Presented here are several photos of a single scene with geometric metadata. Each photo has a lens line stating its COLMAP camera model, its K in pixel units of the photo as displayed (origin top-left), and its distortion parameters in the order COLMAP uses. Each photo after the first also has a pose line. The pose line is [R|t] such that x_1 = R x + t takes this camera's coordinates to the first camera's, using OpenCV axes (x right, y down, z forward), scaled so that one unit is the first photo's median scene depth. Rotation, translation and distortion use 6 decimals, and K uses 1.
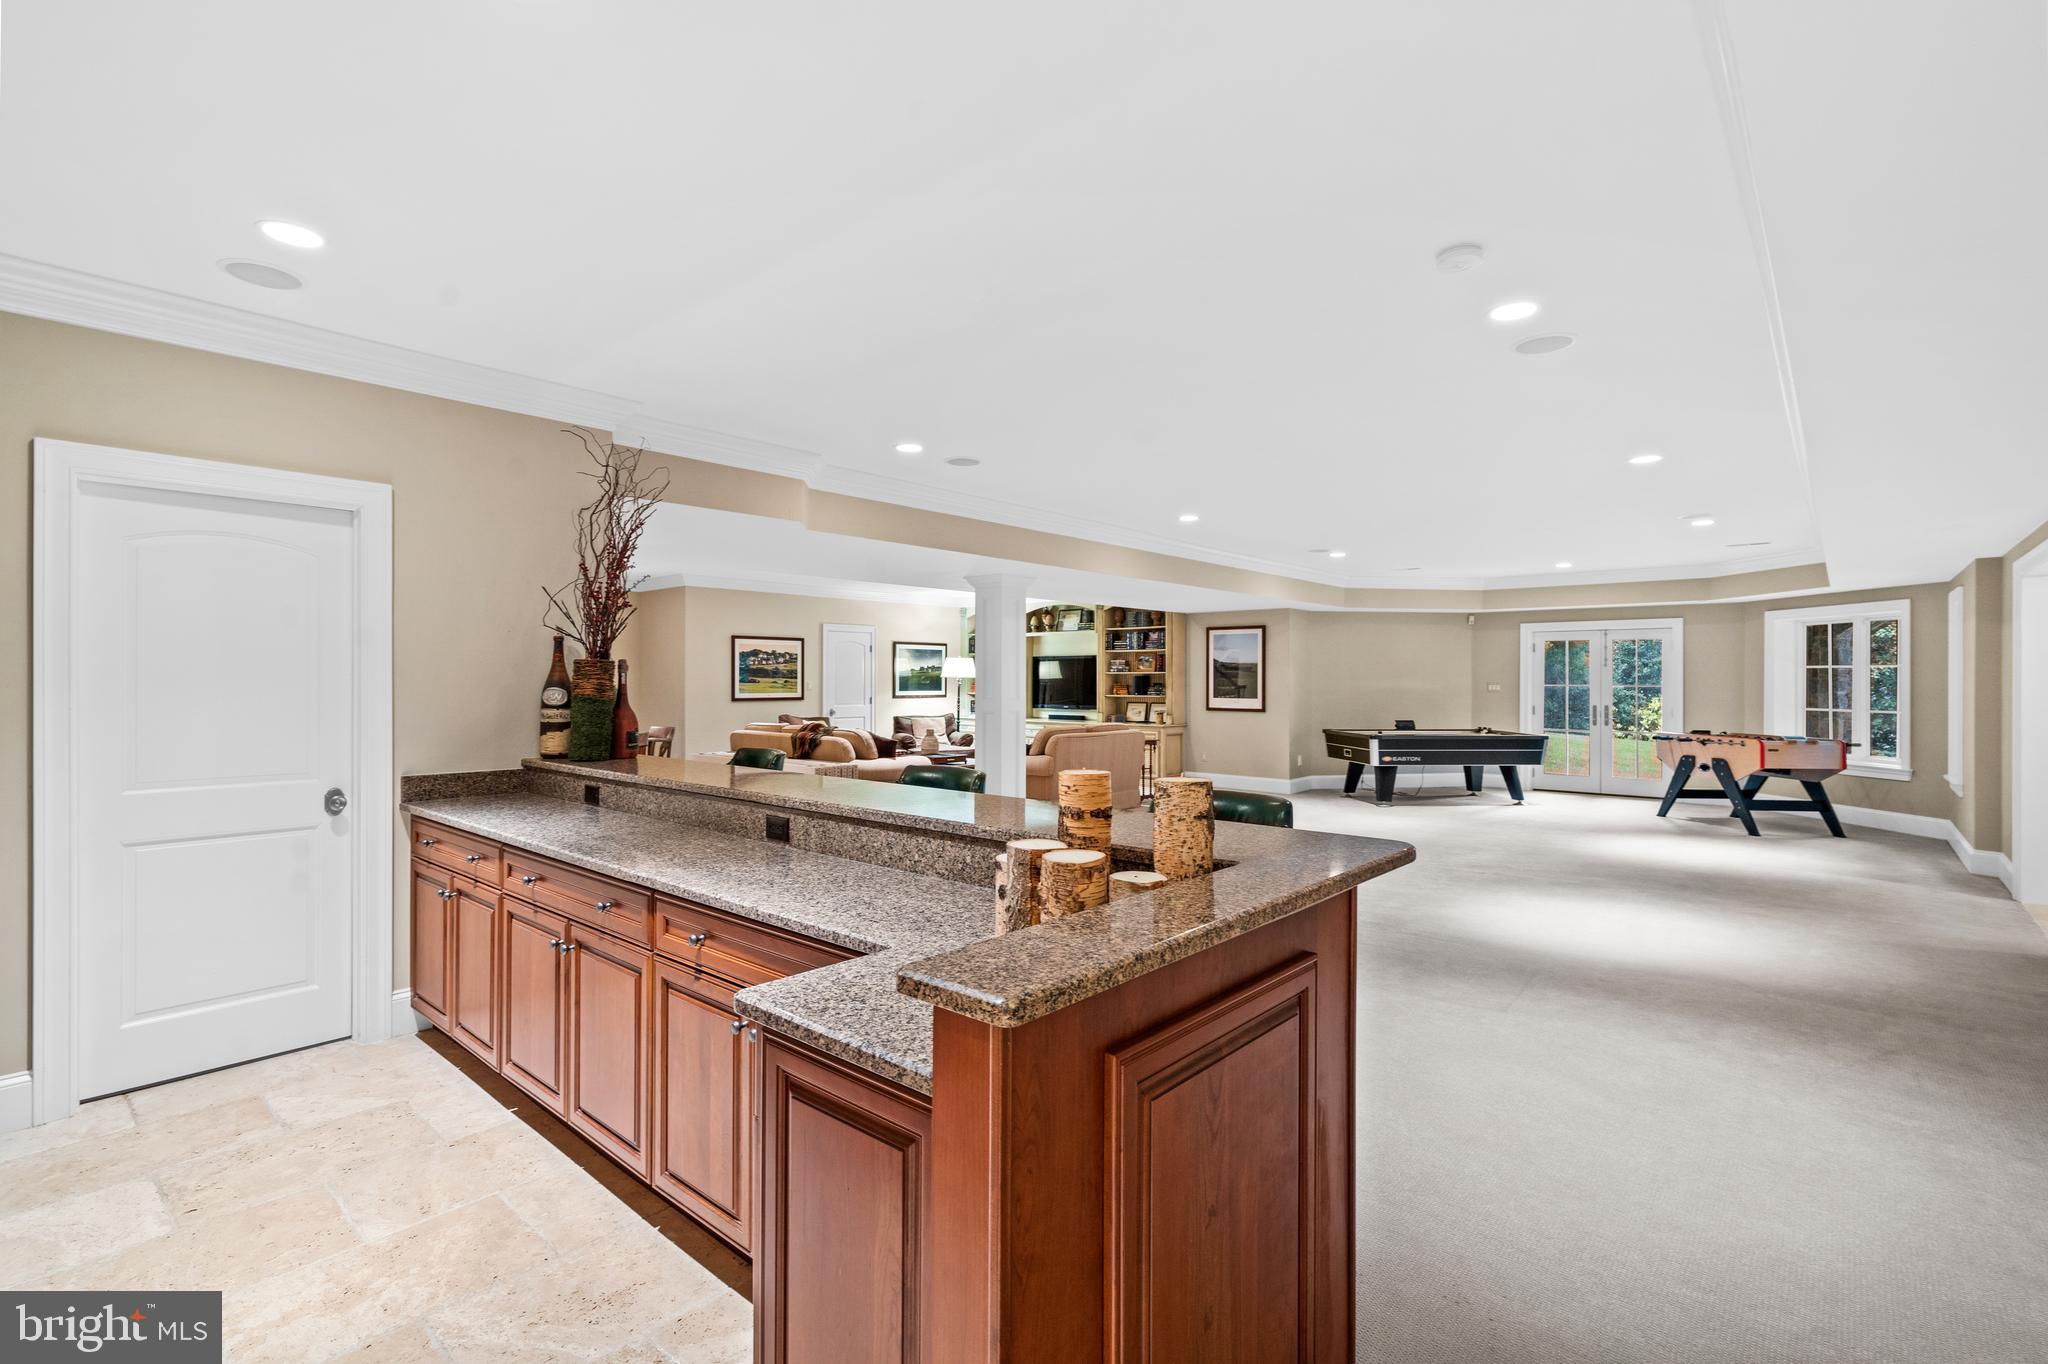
lens RADIAL K [[932.7, 0, 1024.0], [0, 932.7, 682.0], [0, 0, 1]] dist [0.002705, 0.000393]
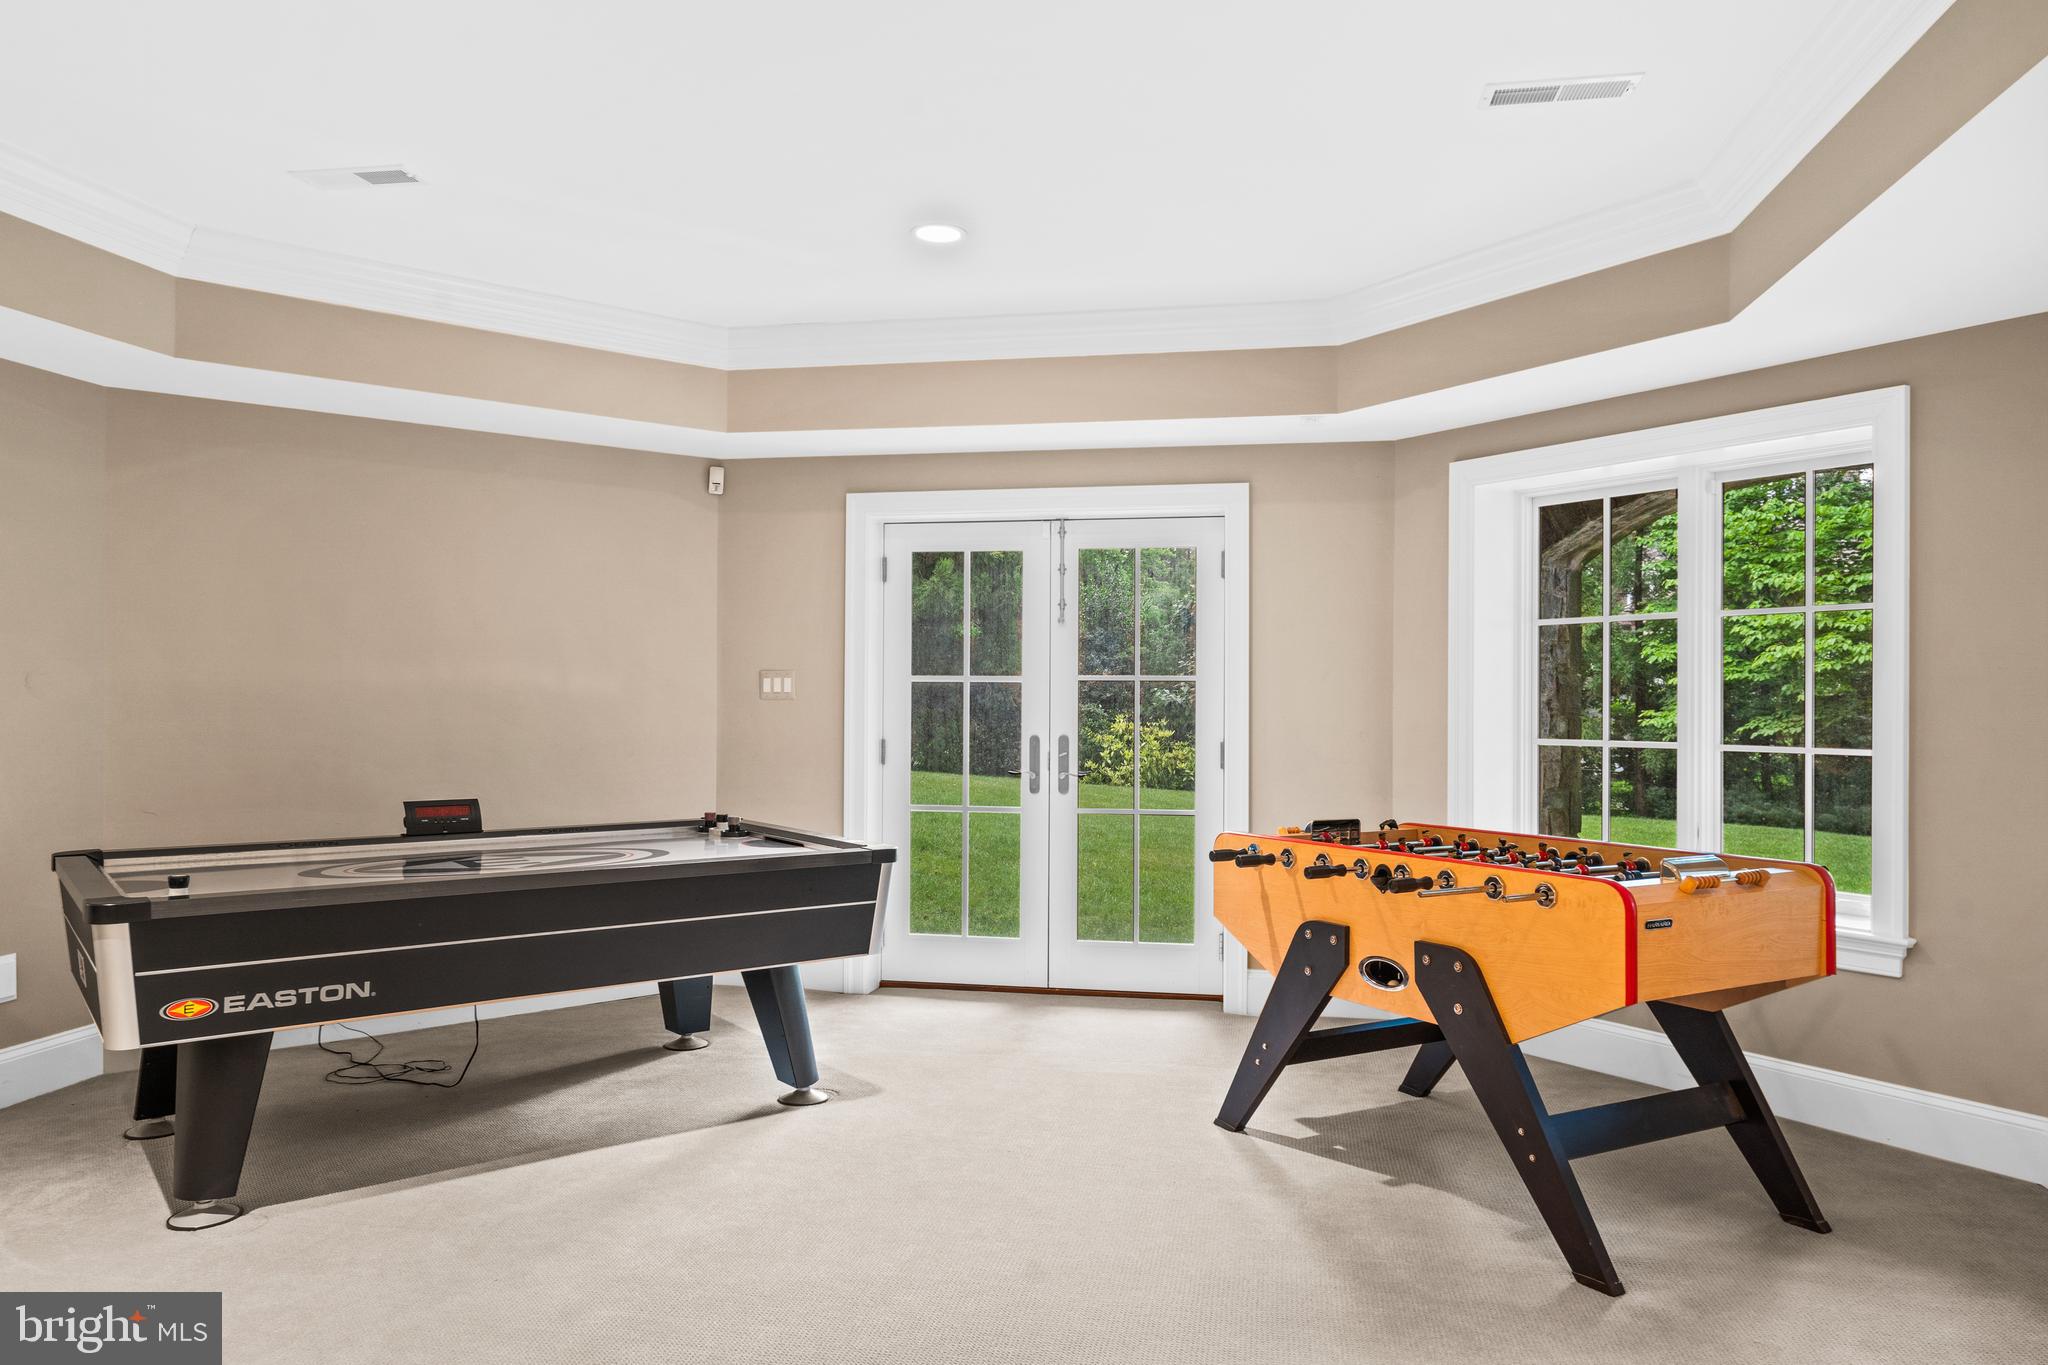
lens RADIAL K [[1383.1, 0, 1024.0], [0, 1383.1, 682.5], [0, 0, 1]] dist [0.001151, 0.000336]
pose [[0.858507, 0.006462, 0.512761, 0.379932], [-0.001936, 0.999954, -0.009361, 0.011133], [-0.512798, 0.007044, 0.858480, 0.619049]]
